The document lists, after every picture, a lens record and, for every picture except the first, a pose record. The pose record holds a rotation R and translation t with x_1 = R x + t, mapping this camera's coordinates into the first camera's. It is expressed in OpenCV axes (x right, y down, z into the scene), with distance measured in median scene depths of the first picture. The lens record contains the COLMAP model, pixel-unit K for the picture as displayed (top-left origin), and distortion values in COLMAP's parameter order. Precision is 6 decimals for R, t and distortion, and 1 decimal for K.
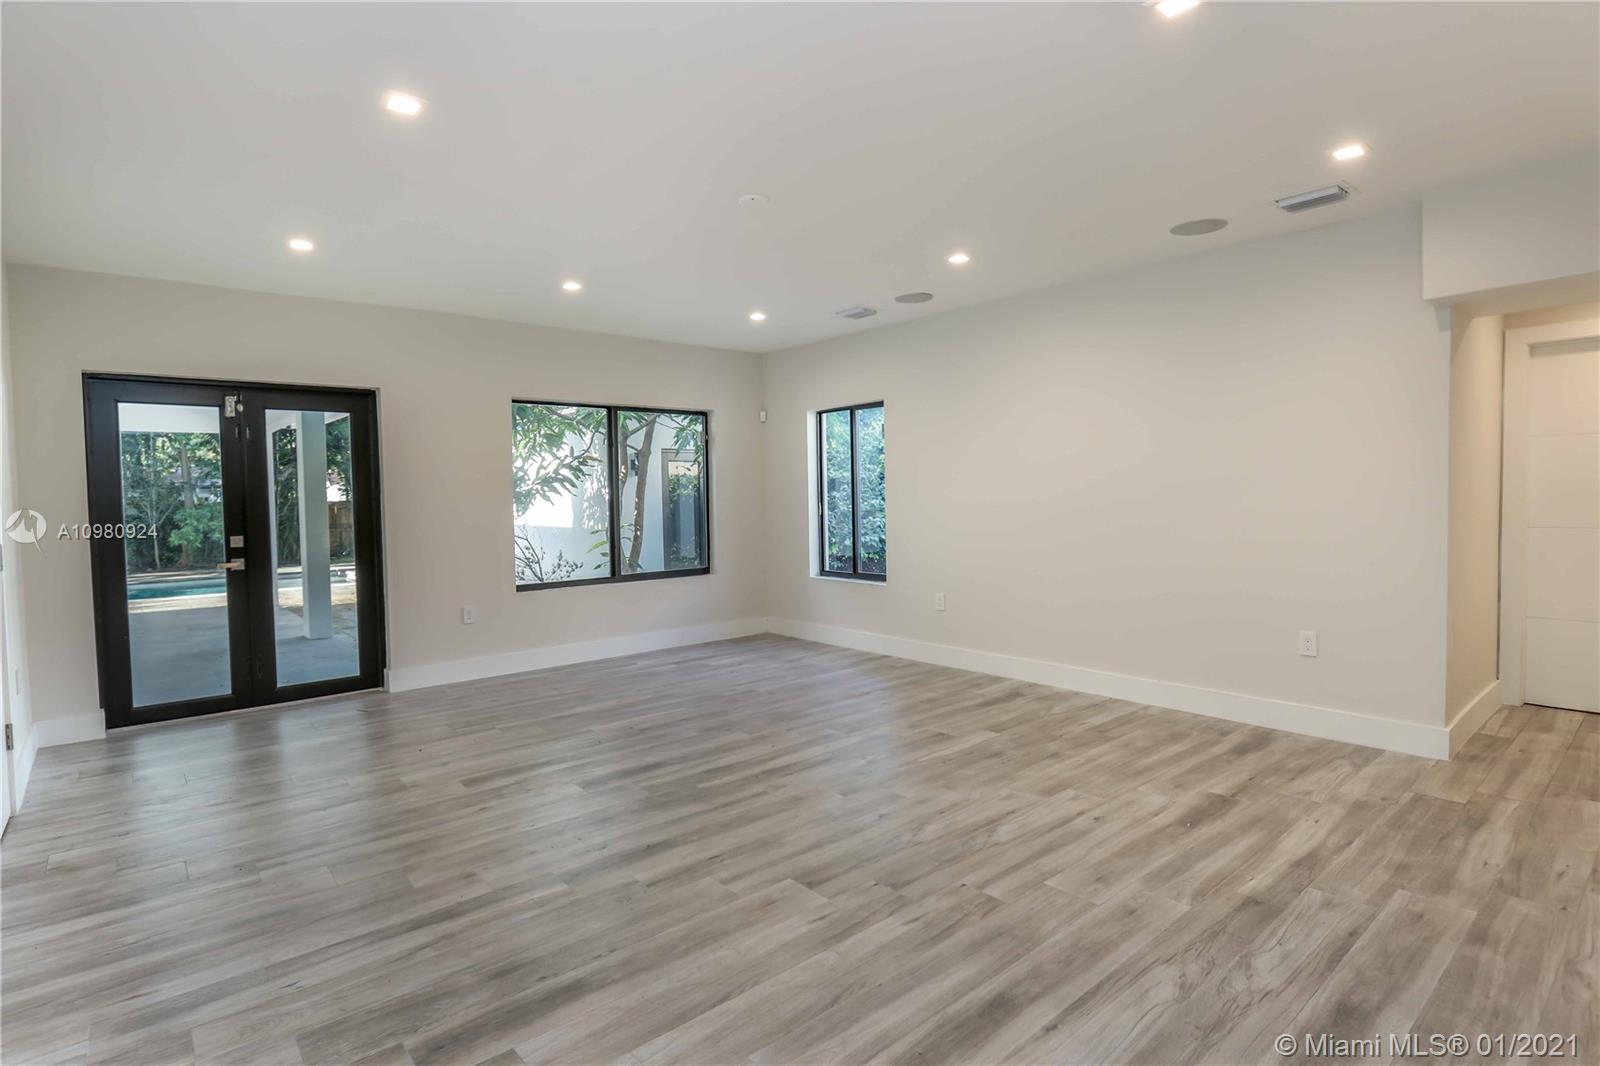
lens RADIAL K [[811.8, 0, 790.0], [0, 811.8, 498.8], [0, 0, 1]] dist [-0.000913, 0.000397]
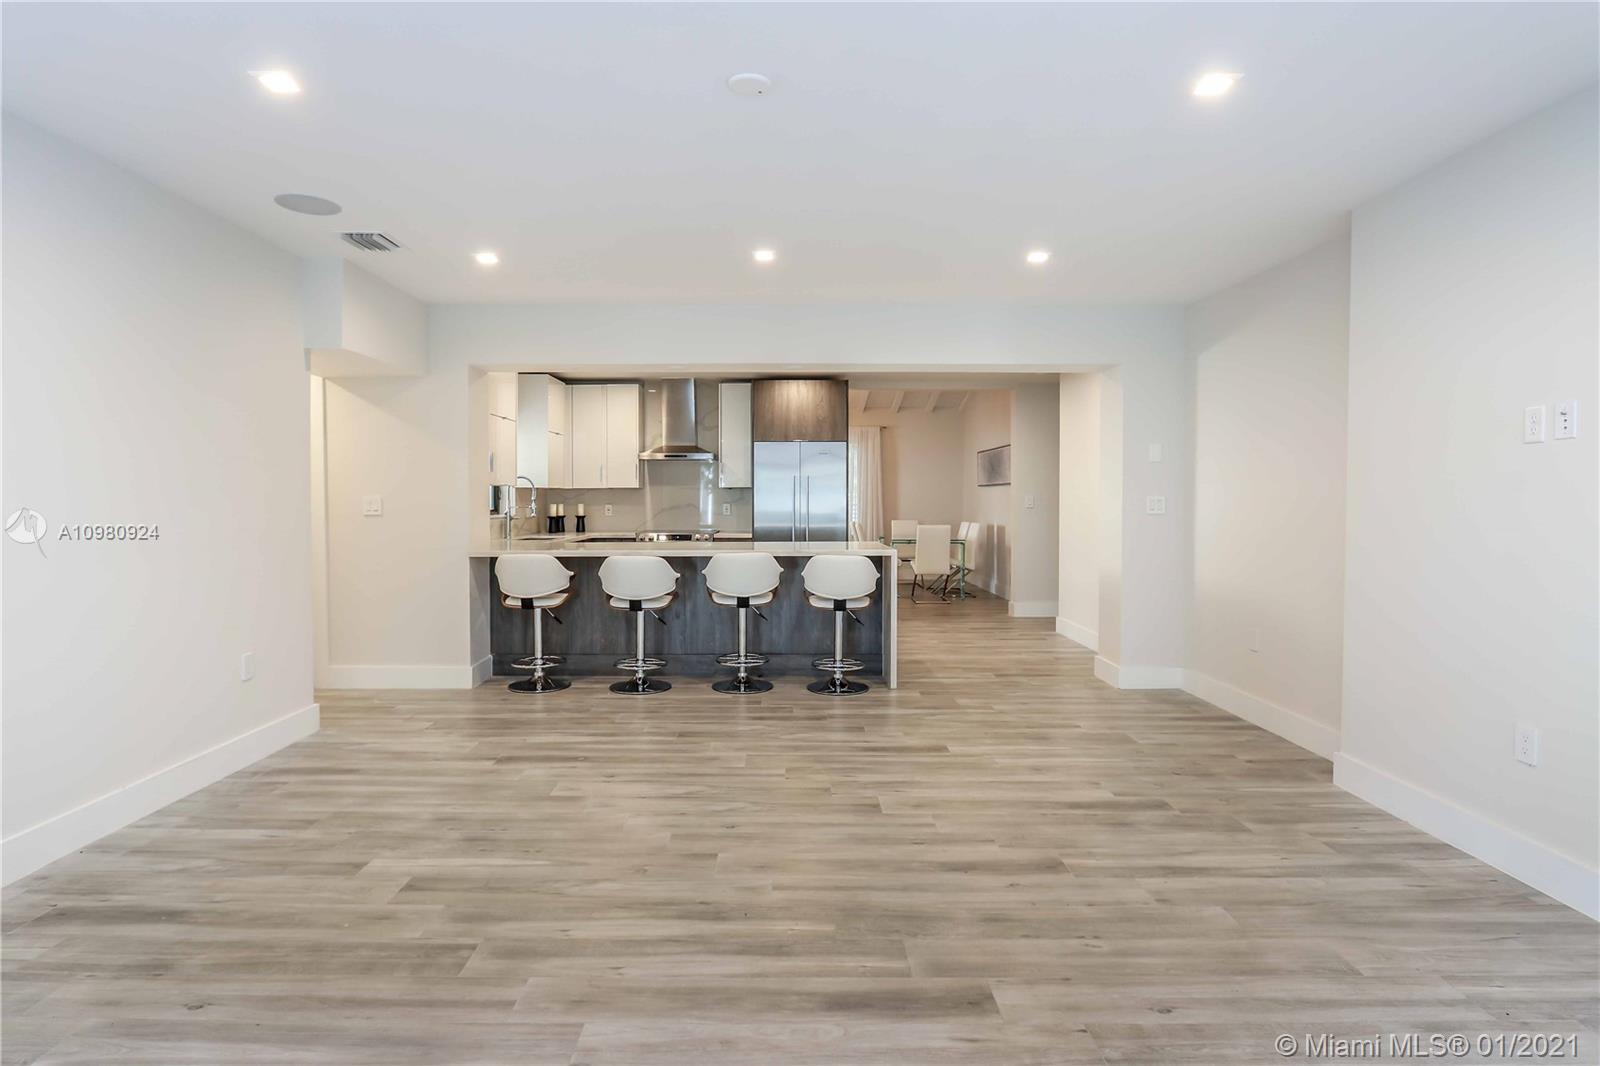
lens RADIAL K [[811.8, 0, 790.0], [0, 811.8, 498.8], [0, 0, 1]] dist [-0.000913, 0.000397]
pose [[-0.755509, 0.016556, 0.654929, -0.623477], [0.016245, 0.999847, -0.006536, 0.002211], [-0.654937, 0.005702, -0.755662, 1.788772]]
